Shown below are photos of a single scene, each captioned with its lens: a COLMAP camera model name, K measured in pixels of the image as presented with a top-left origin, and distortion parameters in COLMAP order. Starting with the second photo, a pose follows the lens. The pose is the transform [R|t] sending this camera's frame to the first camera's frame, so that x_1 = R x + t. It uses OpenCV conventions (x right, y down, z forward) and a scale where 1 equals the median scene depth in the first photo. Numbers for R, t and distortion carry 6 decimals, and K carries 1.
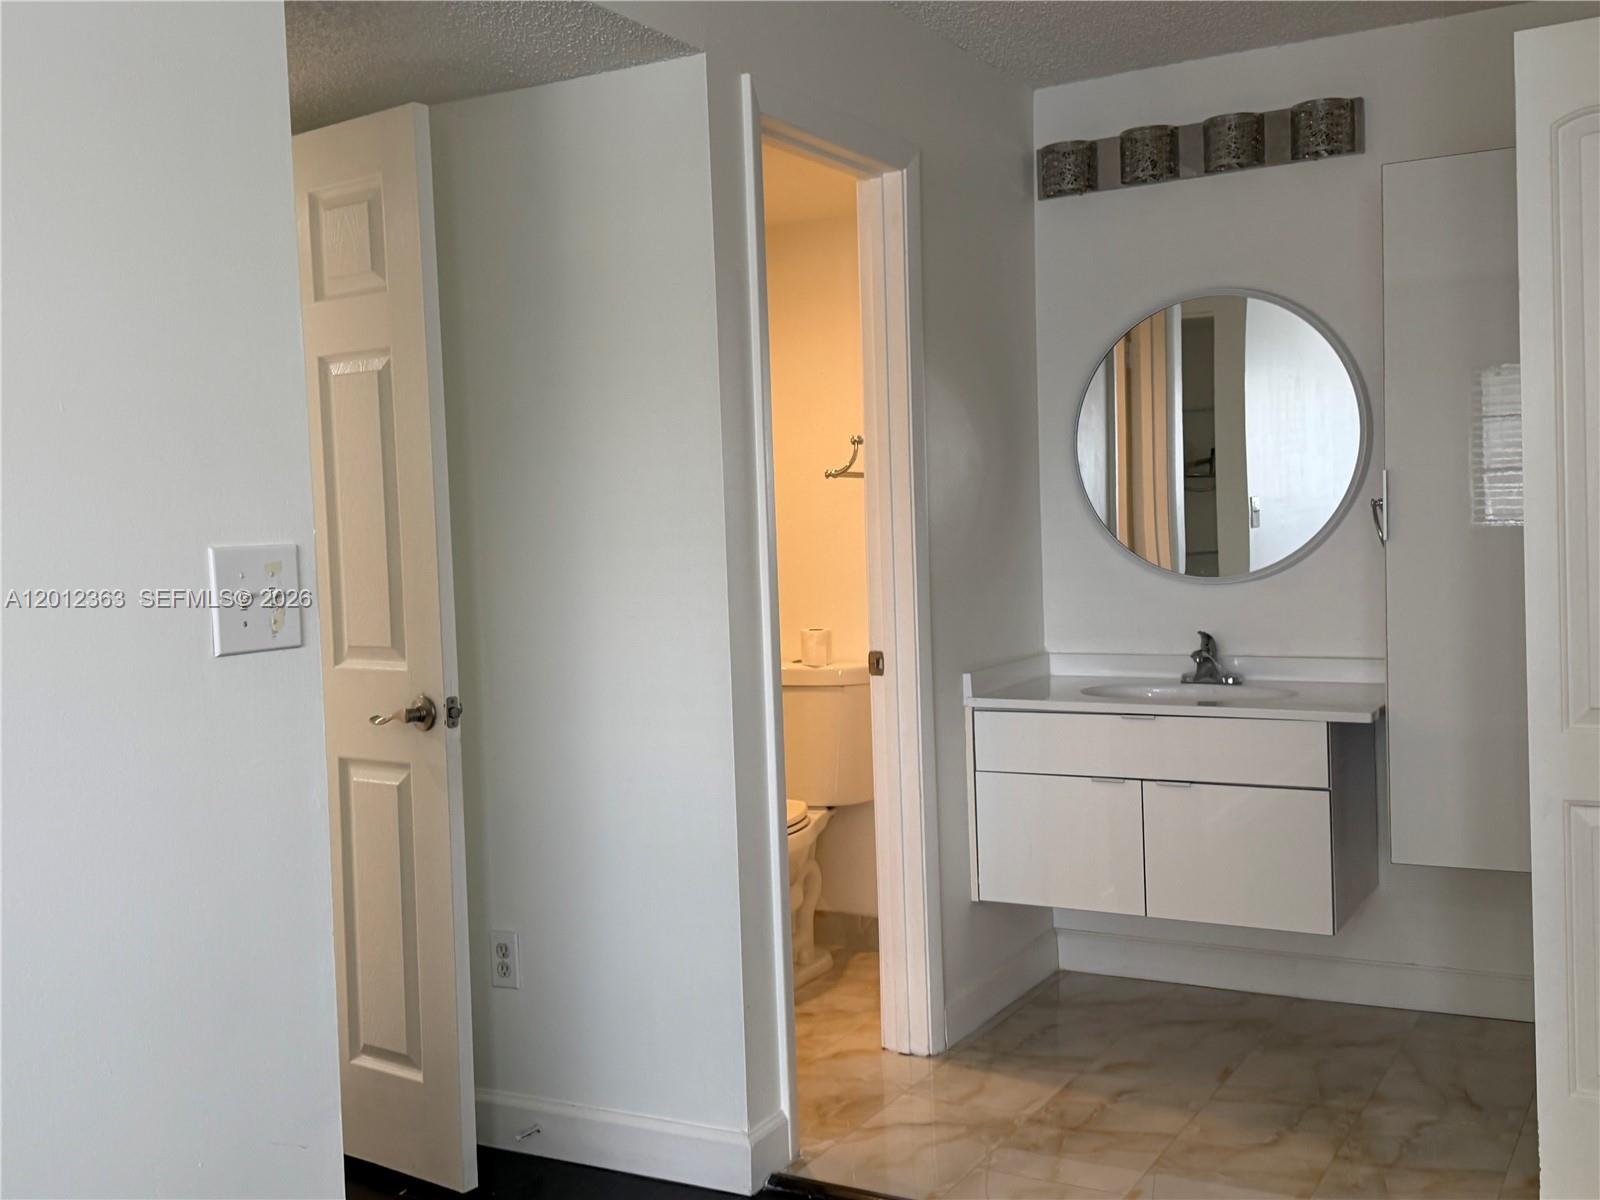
lens RADIAL K [[1655.4, 0, 805.9], [0, 1655.4, 633.6], [0, 0, 1]] dist [0.198246, 0.002852]
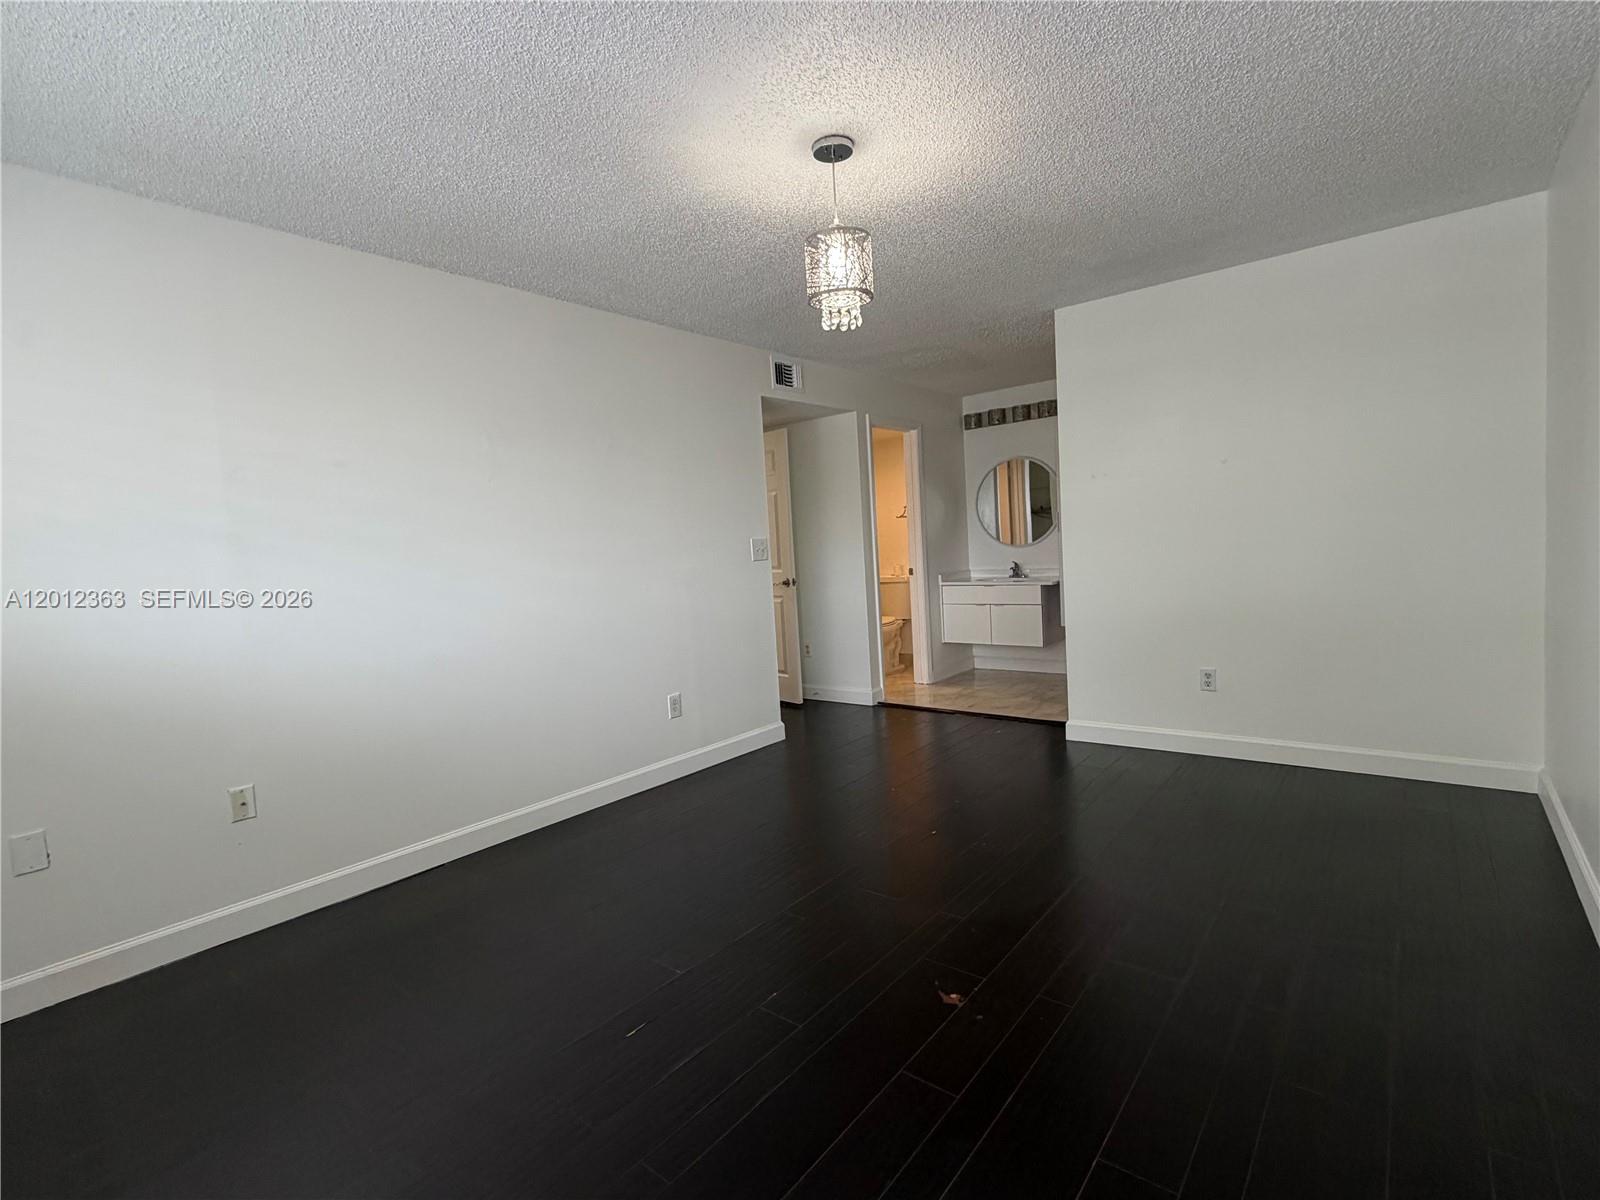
lens RADIAL K [[764.6, 0, 800.0], [0, 764.6, 600.0], [0, 0, 1]] dist [0.000010, -0.000002]
pose [[0.985471, -0.014213, -0.169249, 0.080606], [0.016963, 0.999746, 0.014815, 0.047507], [0.168996, -0.017470, 0.985462, -0.583906]]
